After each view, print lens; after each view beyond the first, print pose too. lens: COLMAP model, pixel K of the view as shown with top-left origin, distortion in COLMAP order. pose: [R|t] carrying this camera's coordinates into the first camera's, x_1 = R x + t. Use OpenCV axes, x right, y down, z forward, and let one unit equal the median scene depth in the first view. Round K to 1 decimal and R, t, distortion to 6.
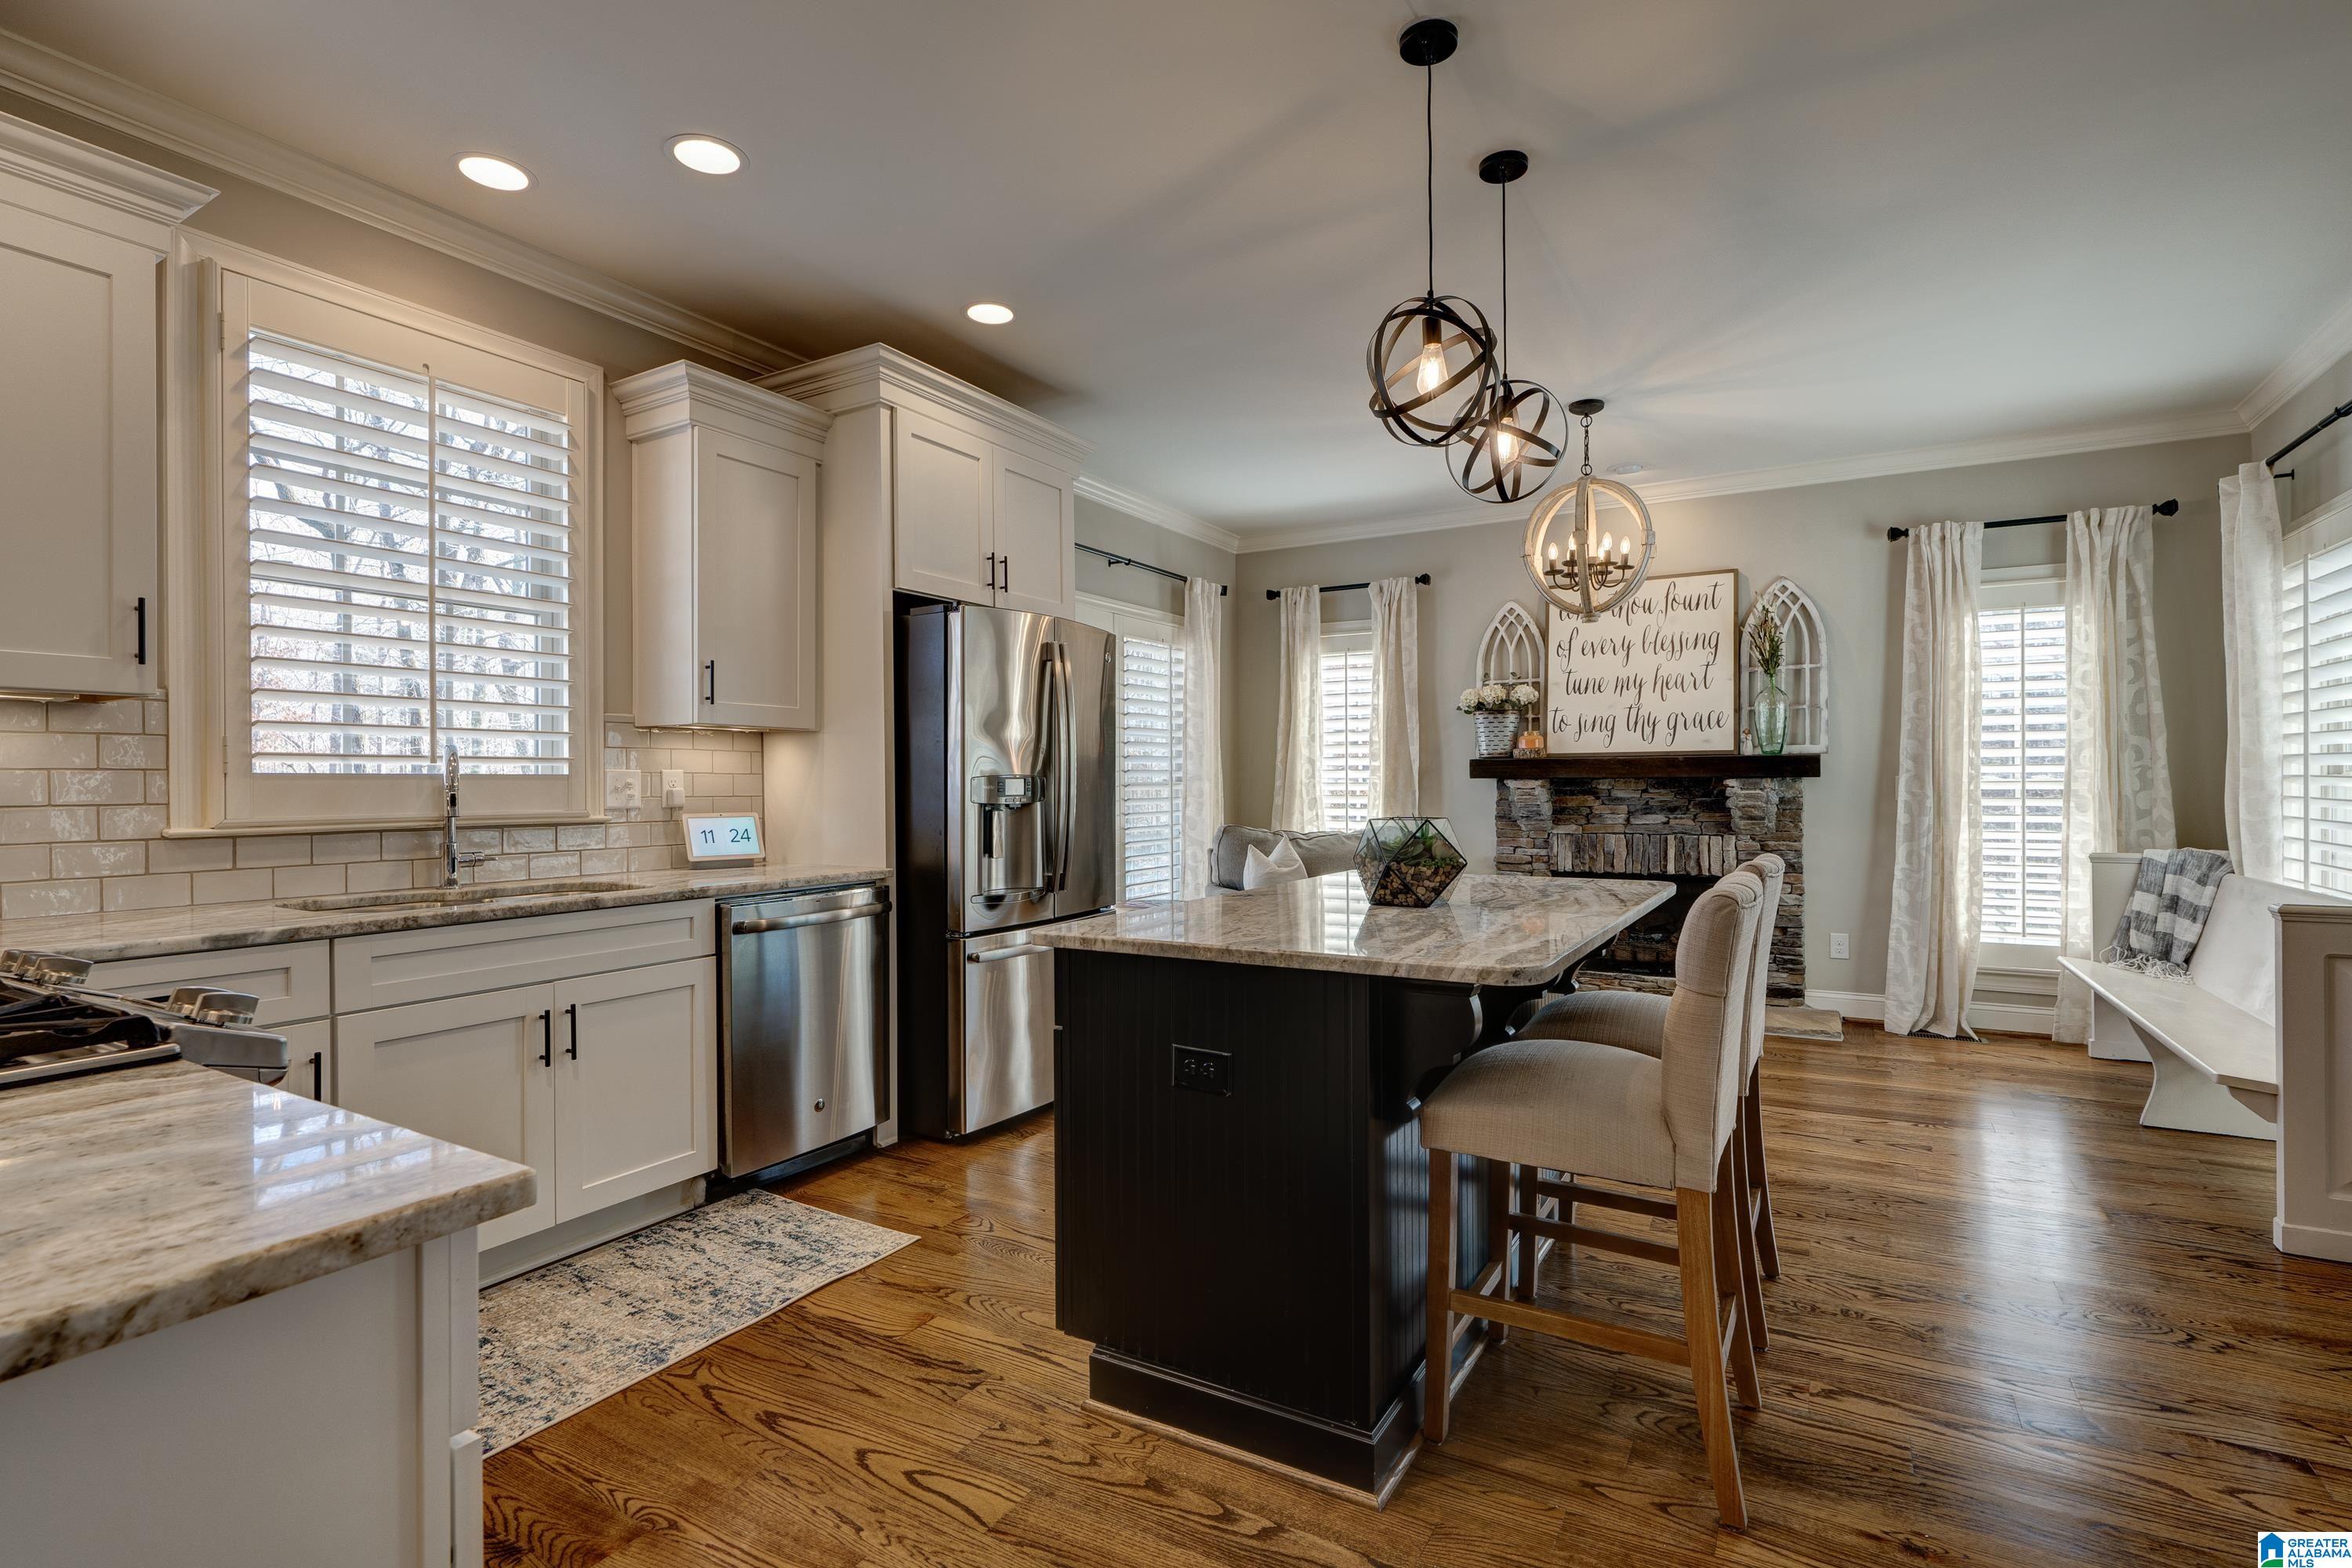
lens RADIAL K [[1150.7, 0, 1170.3], [0, 1150.7, 774.1], [0, 0, 1]] dist [0.003793, -0.000036]
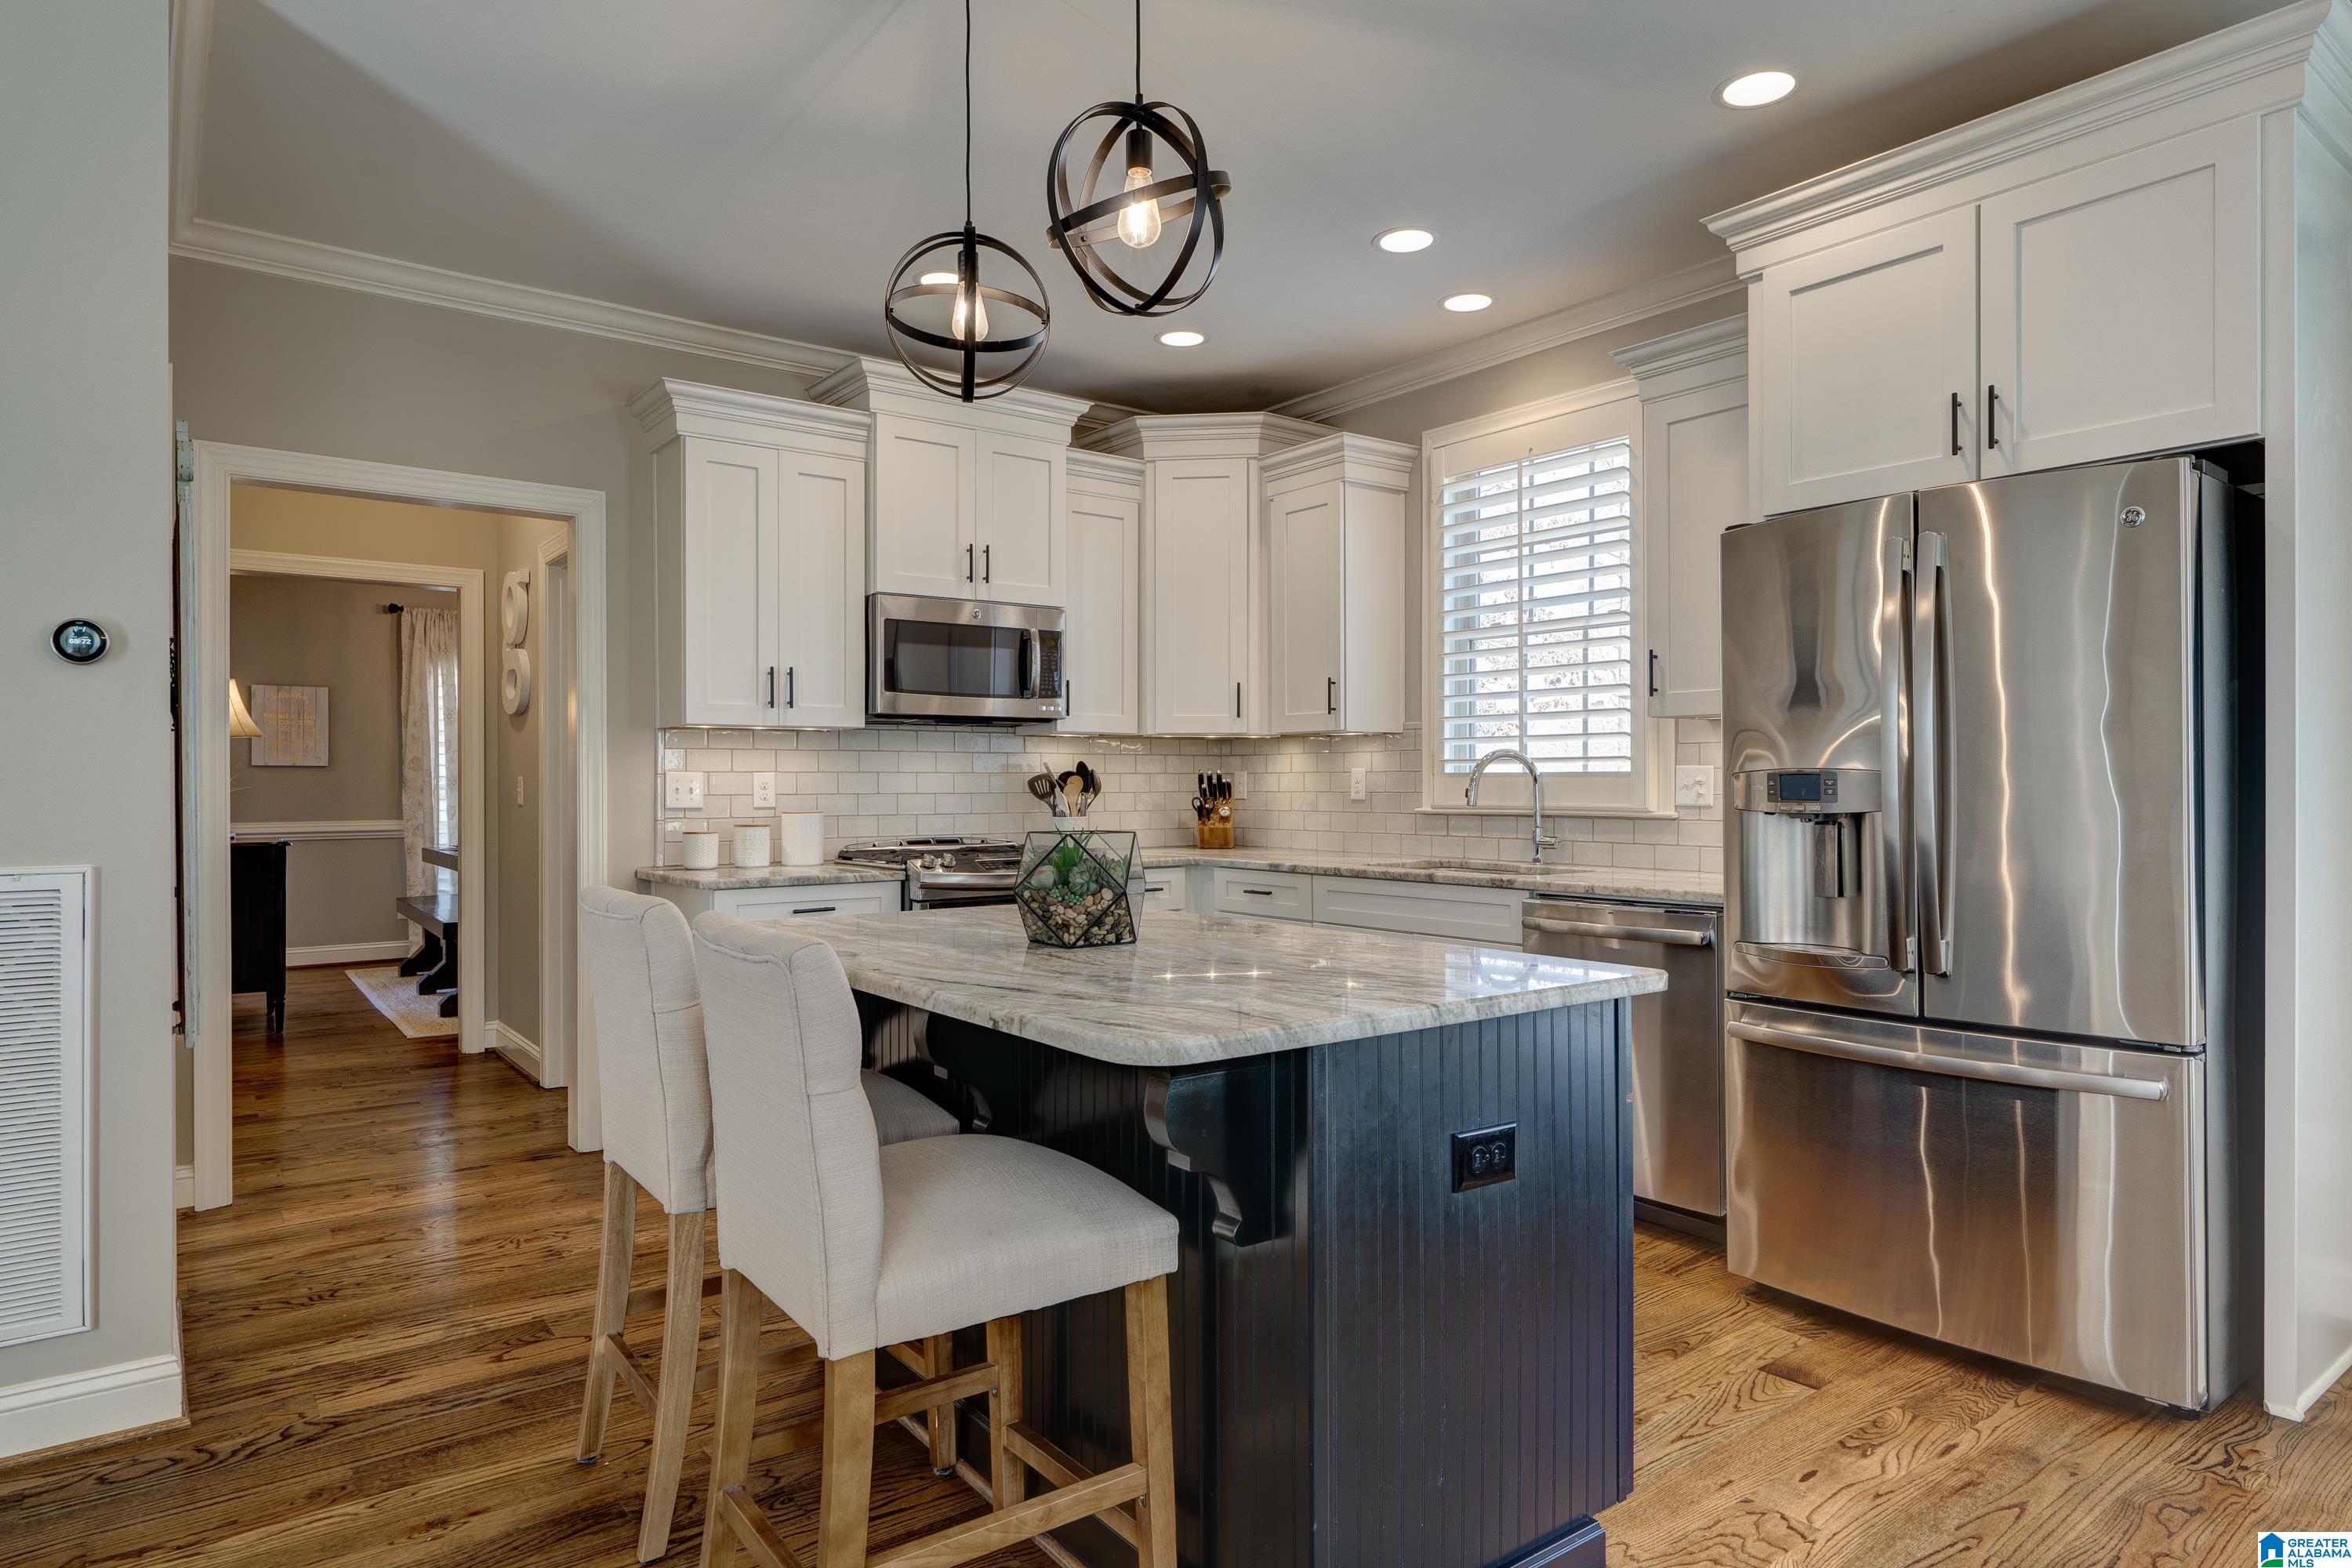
lens RADIAL K [[1339.0, 0, 1170.8], [0, 1339.0, 782.2], [0, 0, 1]] dist [0.007202, 0.000720]
pose [[-0.382814, 0.003469, -0.923819, 0.919113], [0.010537, 0.999944, -0.000611, 0.007344], [0.923765, -0.009968, -0.382829, 1.267682]]
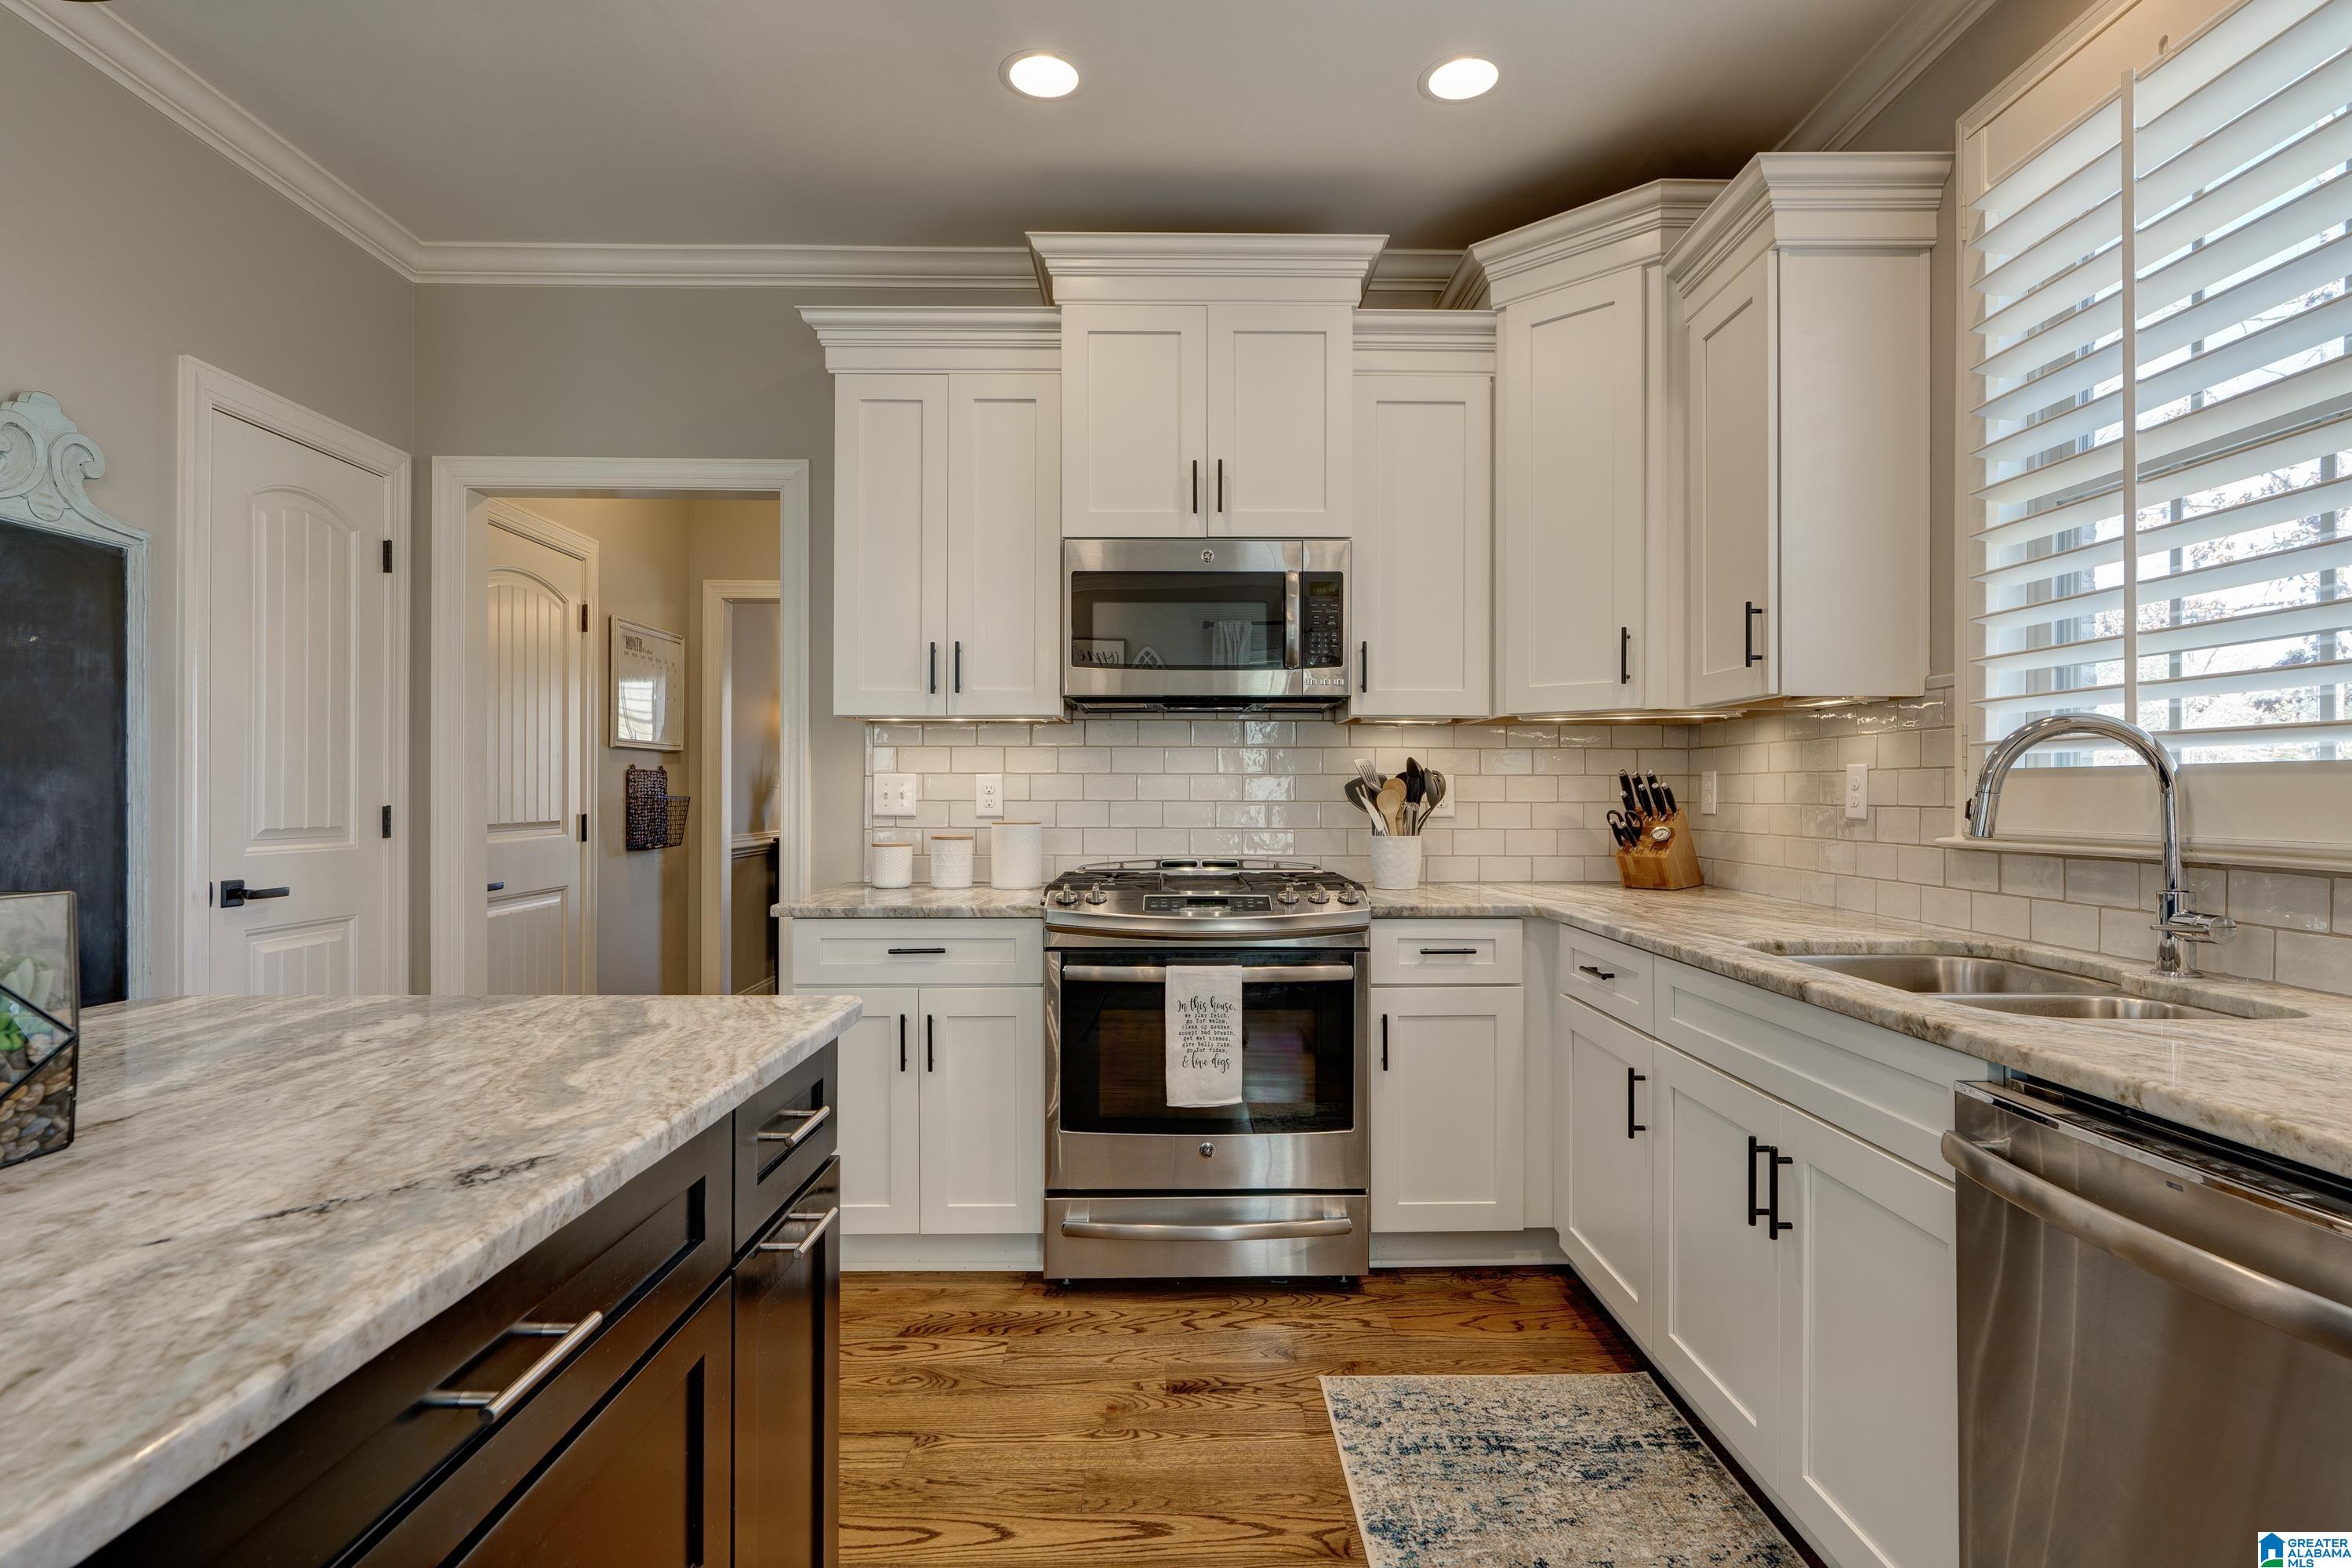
lens RADIAL K [[1194.2, 0, 1186.5], [0, 1194.2, 783.4], [0, 0, 1]] dist [-0.004411, 0.002701]
pose [[-0.851679, -0.003032, -0.524055, 0.069507], [0.004391, 0.999907, -0.012921, 0.014982], [0.524045, -0.013306, -0.851586, 1.319496]]
